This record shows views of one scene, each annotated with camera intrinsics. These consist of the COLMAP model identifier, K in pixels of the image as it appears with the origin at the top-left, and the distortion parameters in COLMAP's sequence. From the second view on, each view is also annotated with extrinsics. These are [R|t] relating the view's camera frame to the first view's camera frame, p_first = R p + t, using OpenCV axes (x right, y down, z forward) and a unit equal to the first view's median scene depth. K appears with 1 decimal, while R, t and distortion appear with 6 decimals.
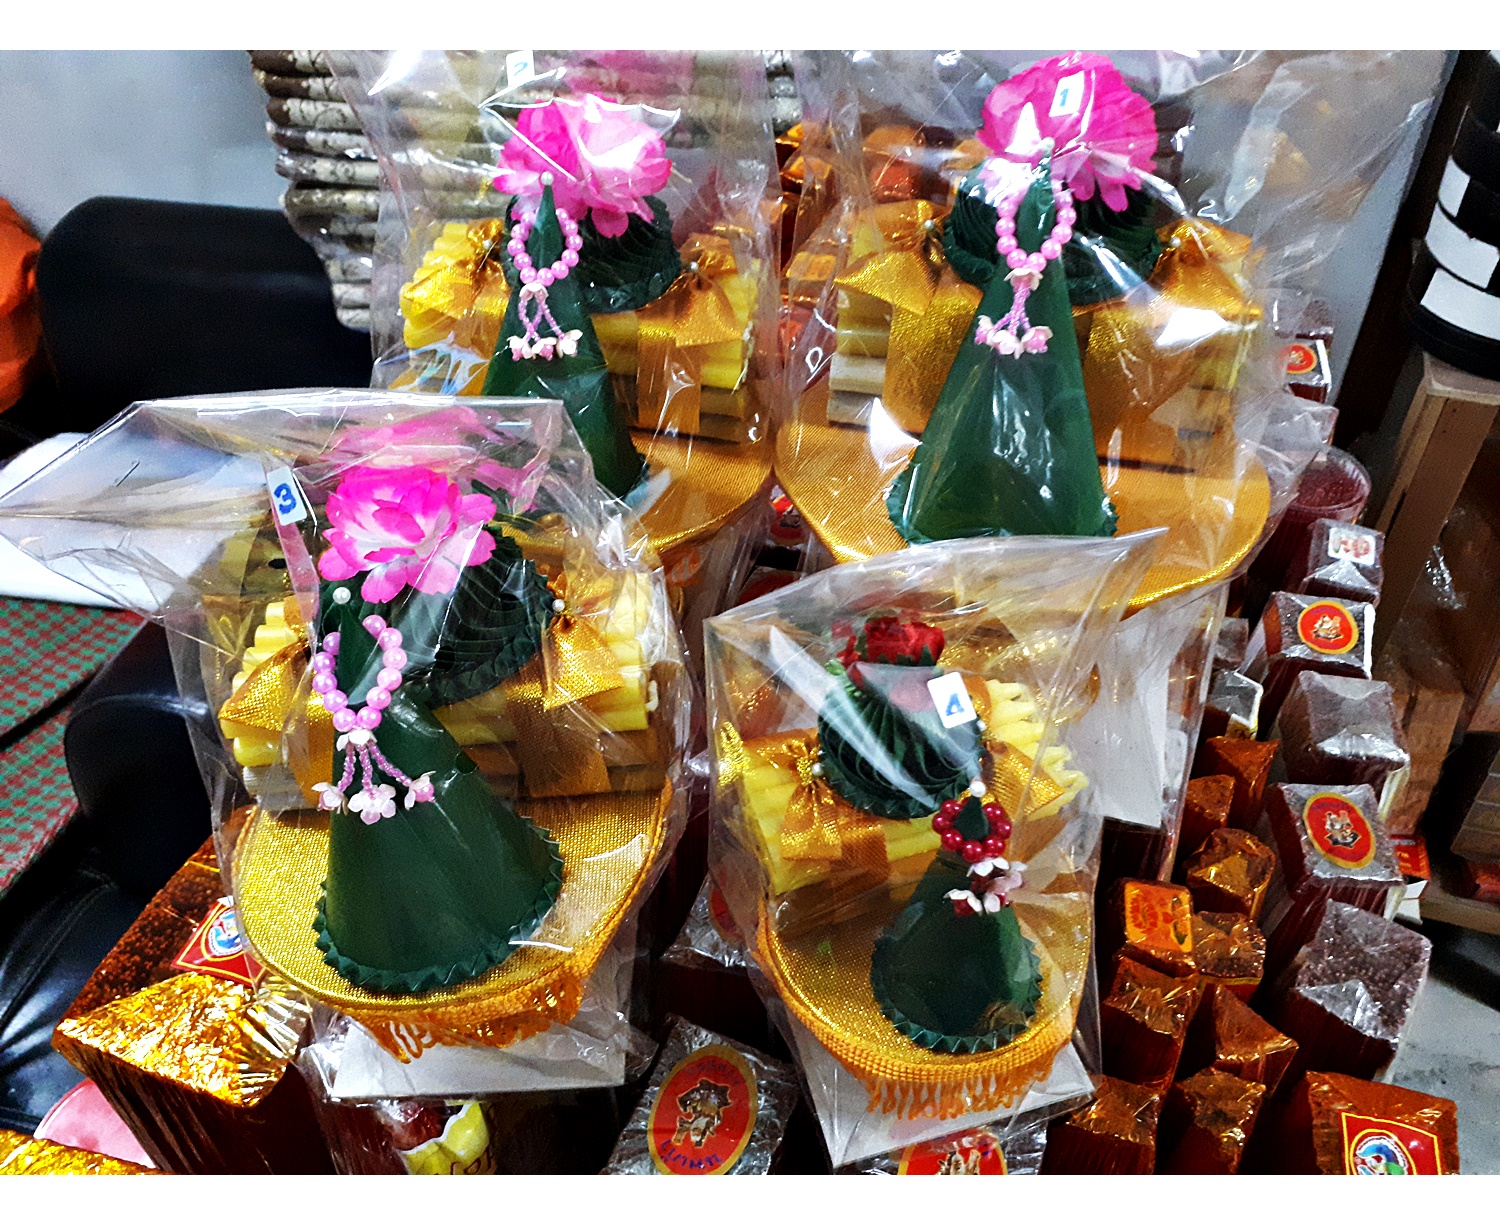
lens RADIAL K [[1177.6, 0, 782.8], [0, 1177.6, 604.9], [0, 0, 1]] dist [-0.010070, 0.003791]
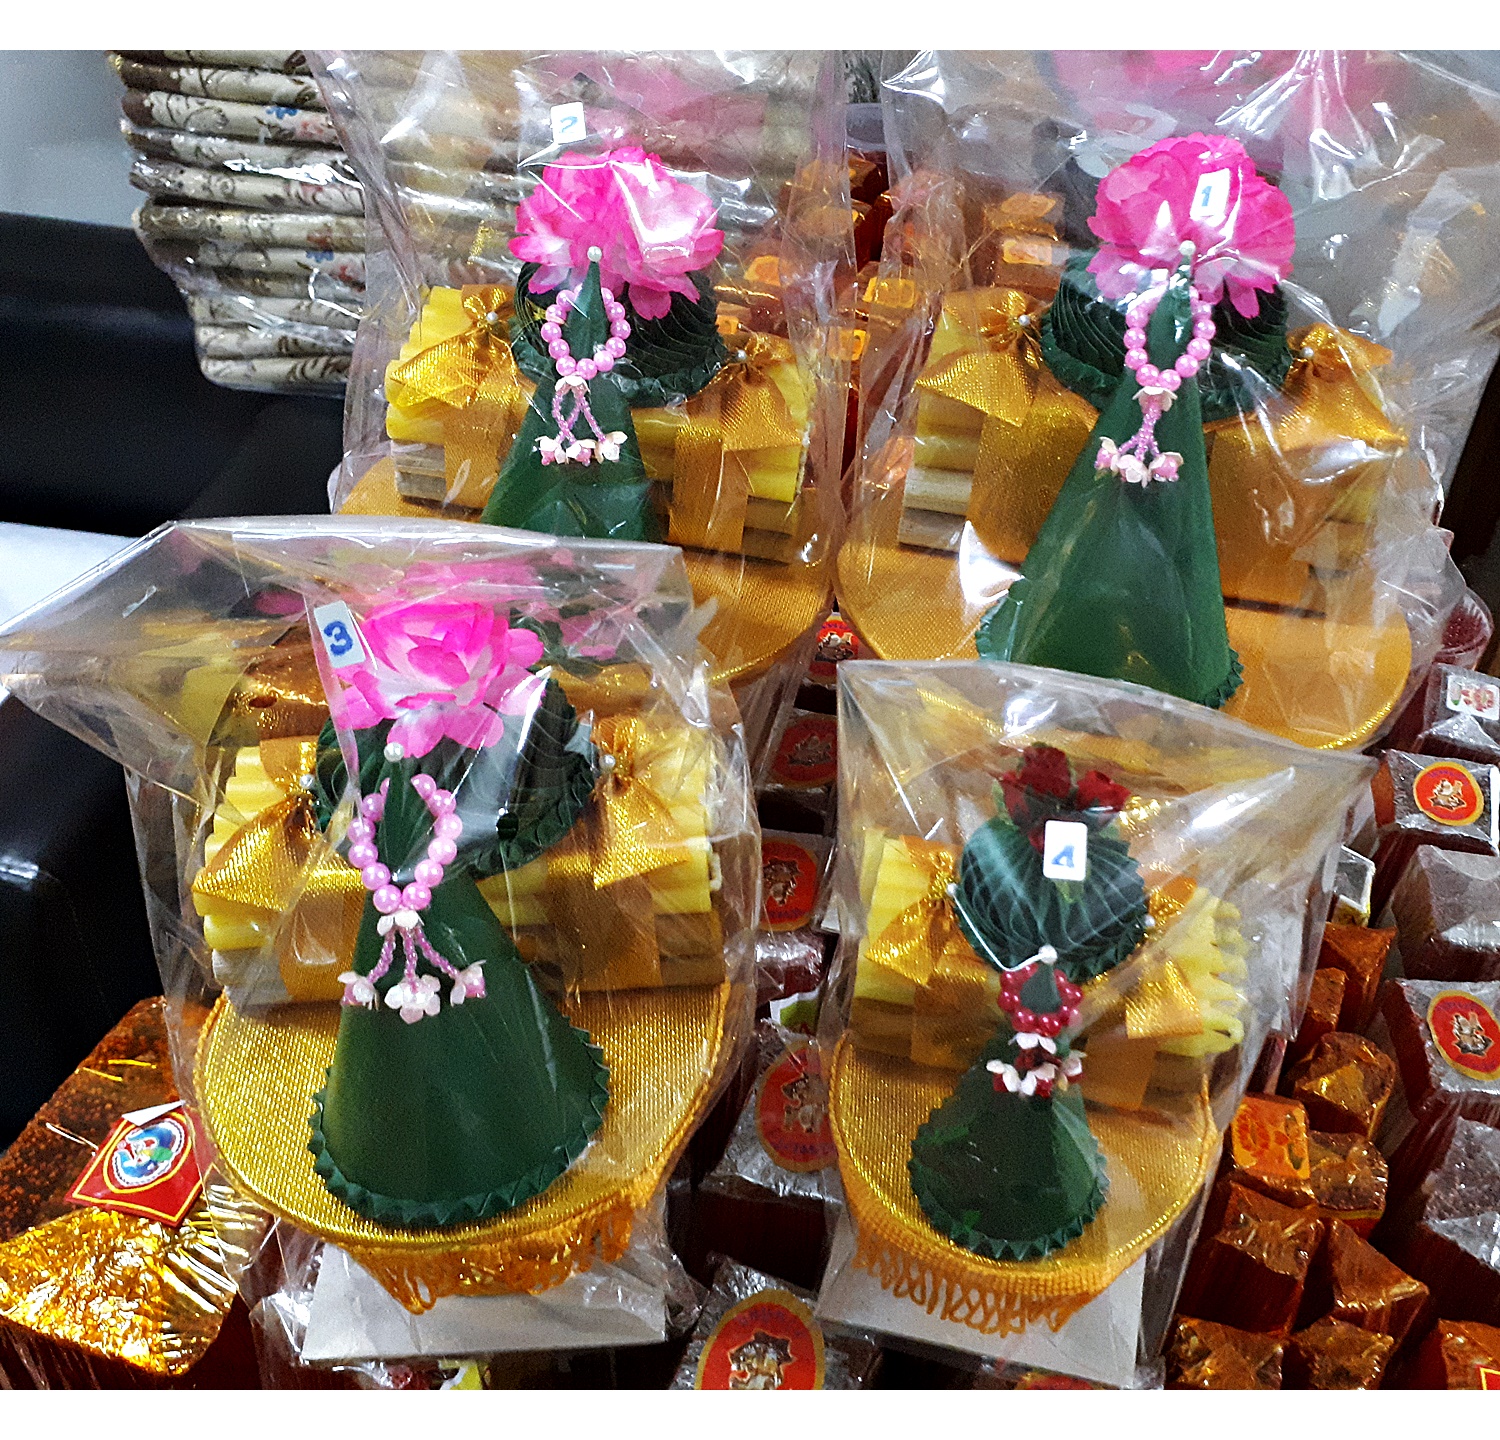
lens RADIAL K [[1481.5, 0, 864.5], [0, 1481.5, 695.7], [0, 0, 1]] dist [-0.008049, -0.003740]
pose [[0.996740, 0.022376, 0.077515, -0.063621], [-0.019727, 0.999201, -0.034763, -0.009645], [-0.078231, 0.033121, 0.996385, -0.049668]]
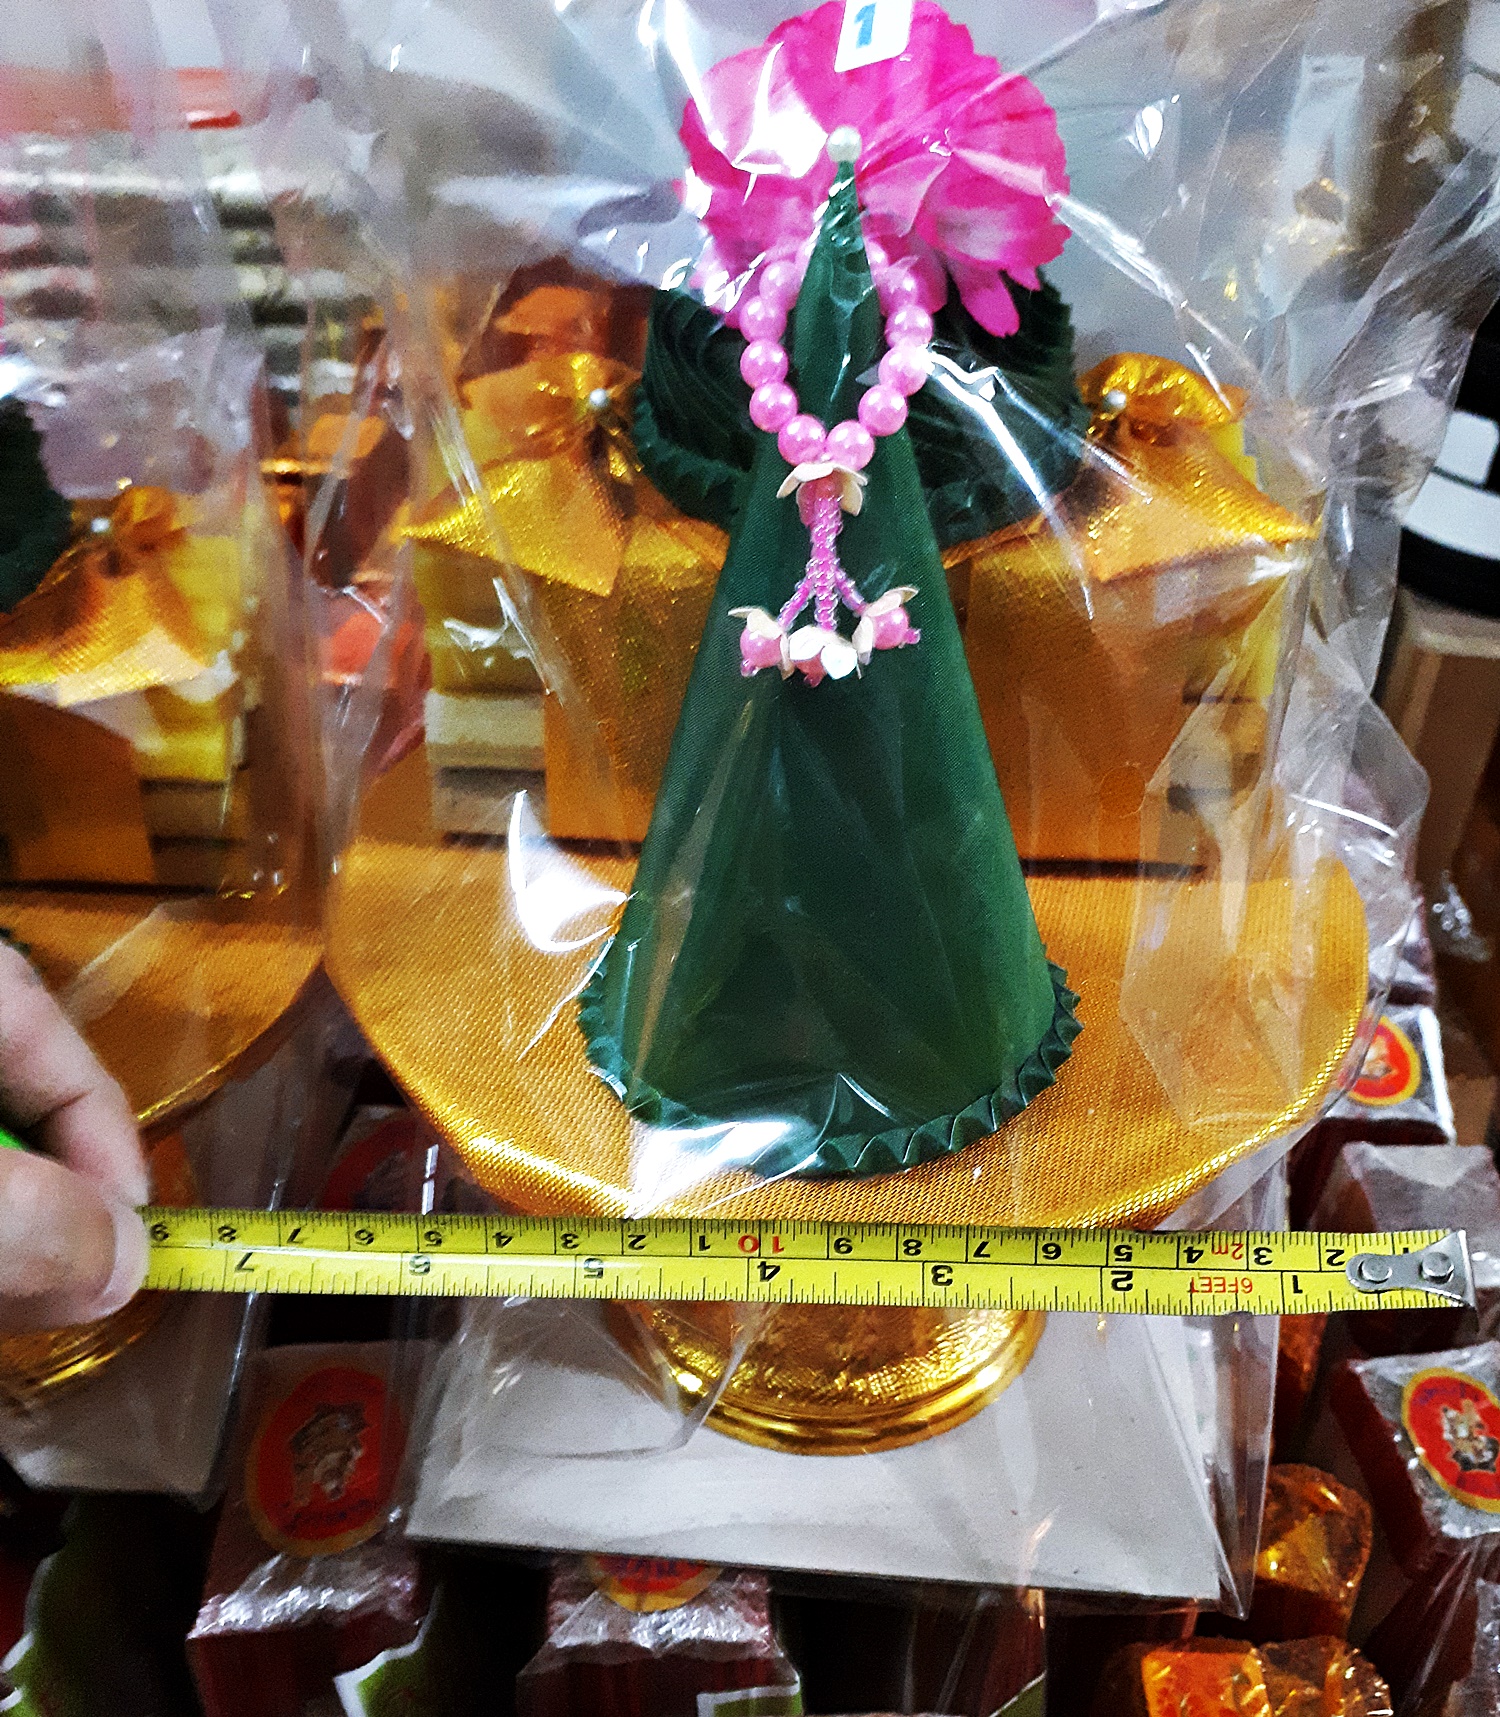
lens RADIAL K [[1703.6, 0, 757.3], [0, 1703.6, 1004.7], [0, 0, 1]] dist [-0.007252, -0.040932]
pose [[0.982020, -0.117862, 0.147461, 0.053537], [0.118843, 0.992911, 0.002175, -0.074680], [-0.146672, 0.015389, 0.989066, 0.304415]]
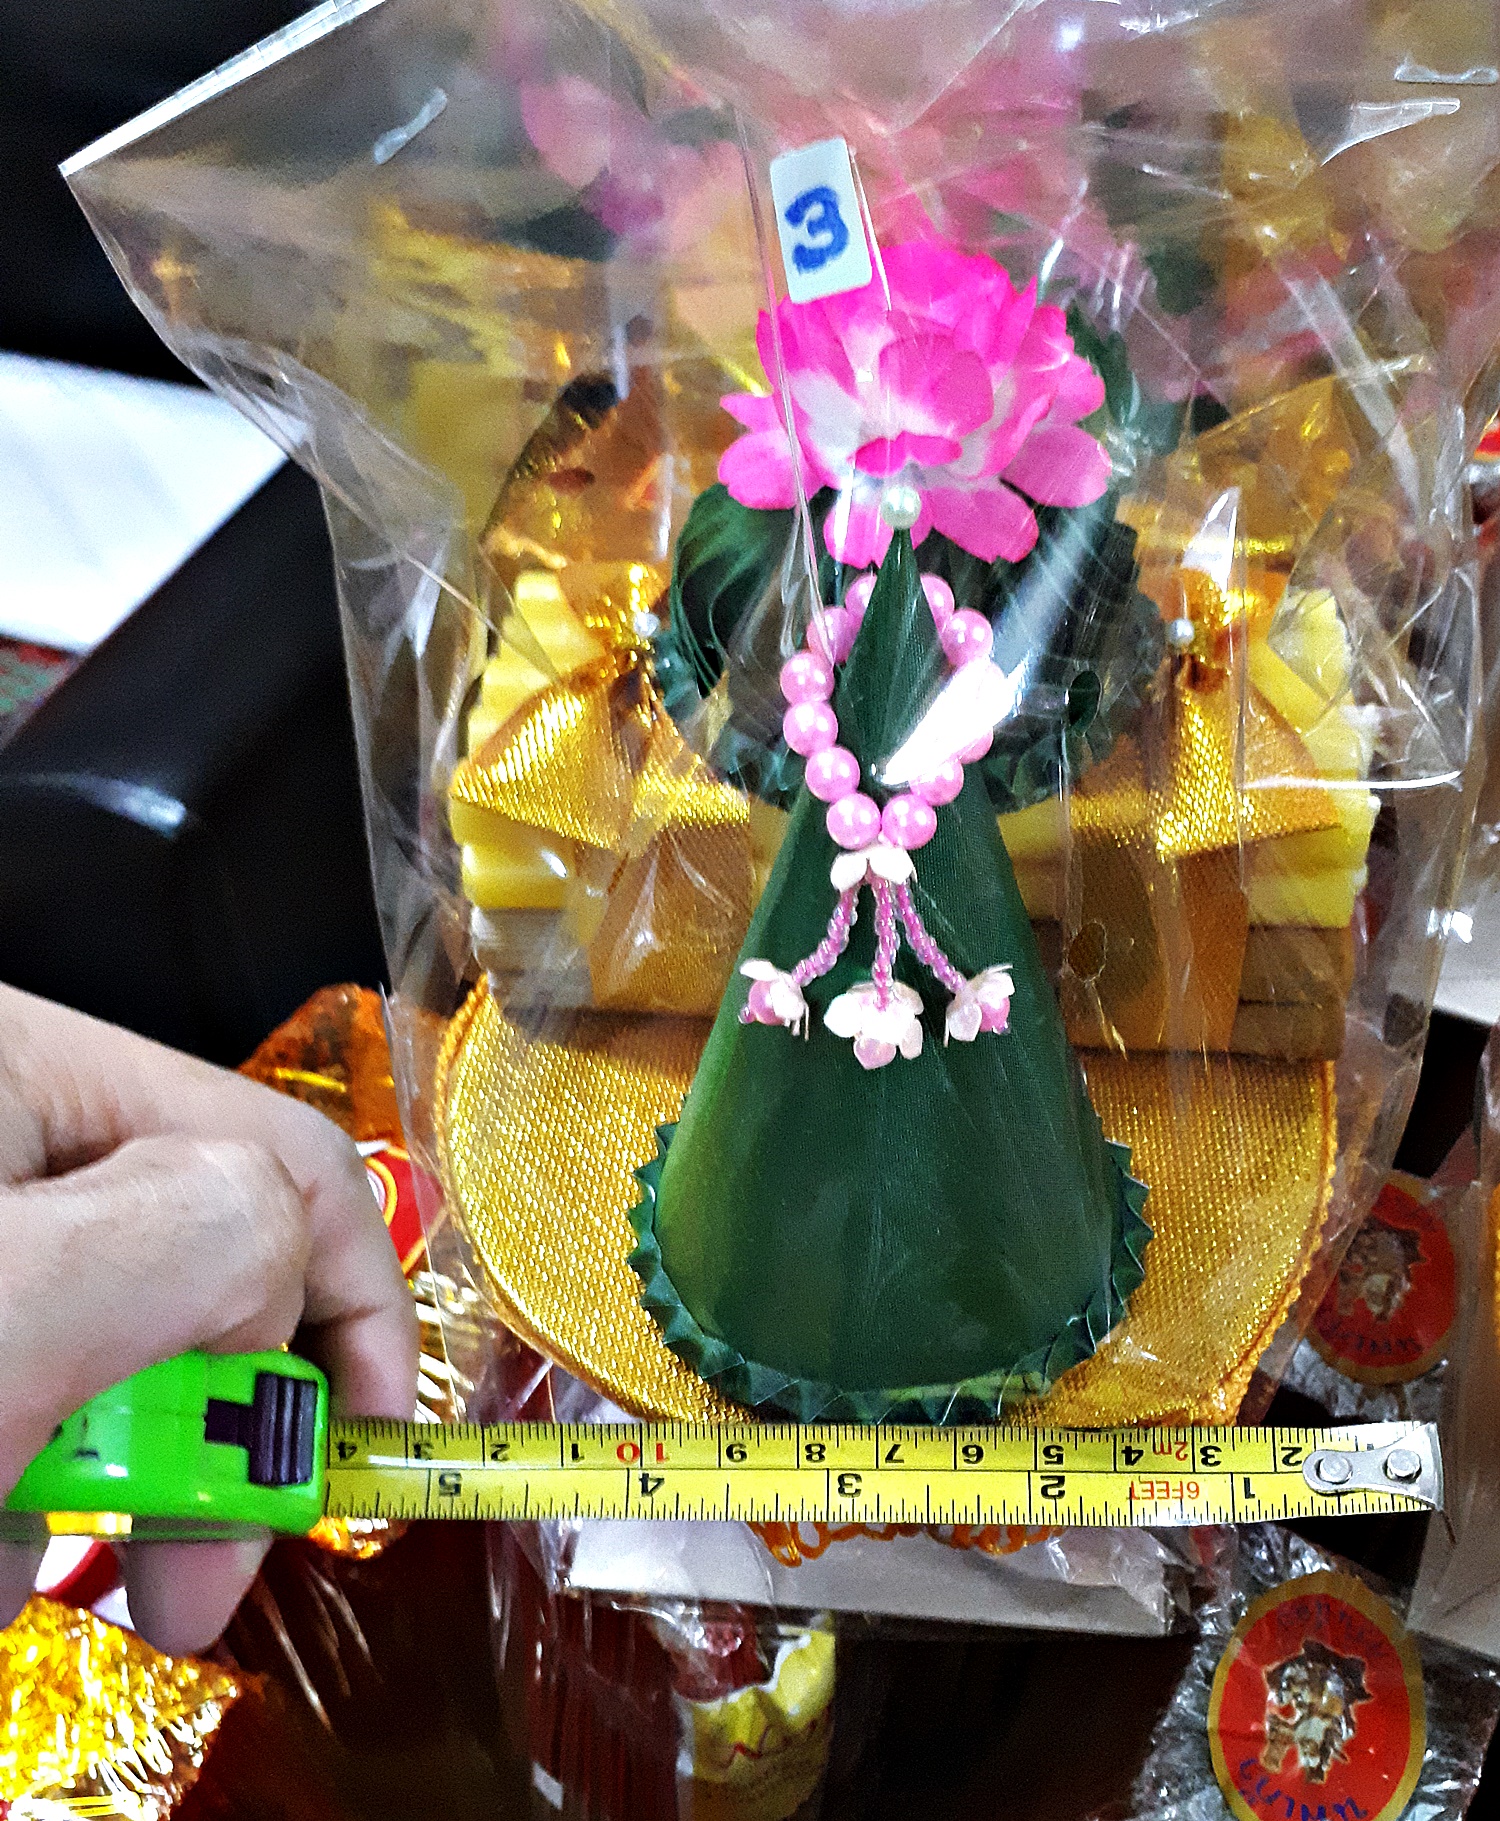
lens RADIAL K [[1885.1, 0, 909.3], [0, 1885.1, 966.5], [0, 0, 1]] dist [0.082199, -0.004736]
pose [[0.992242, 0.109586, -0.058709, -0.167532], [-0.102089, 0.987721, 0.118259, 0.037040], [0.070948, -0.111348, 0.991246, 0.177877]]
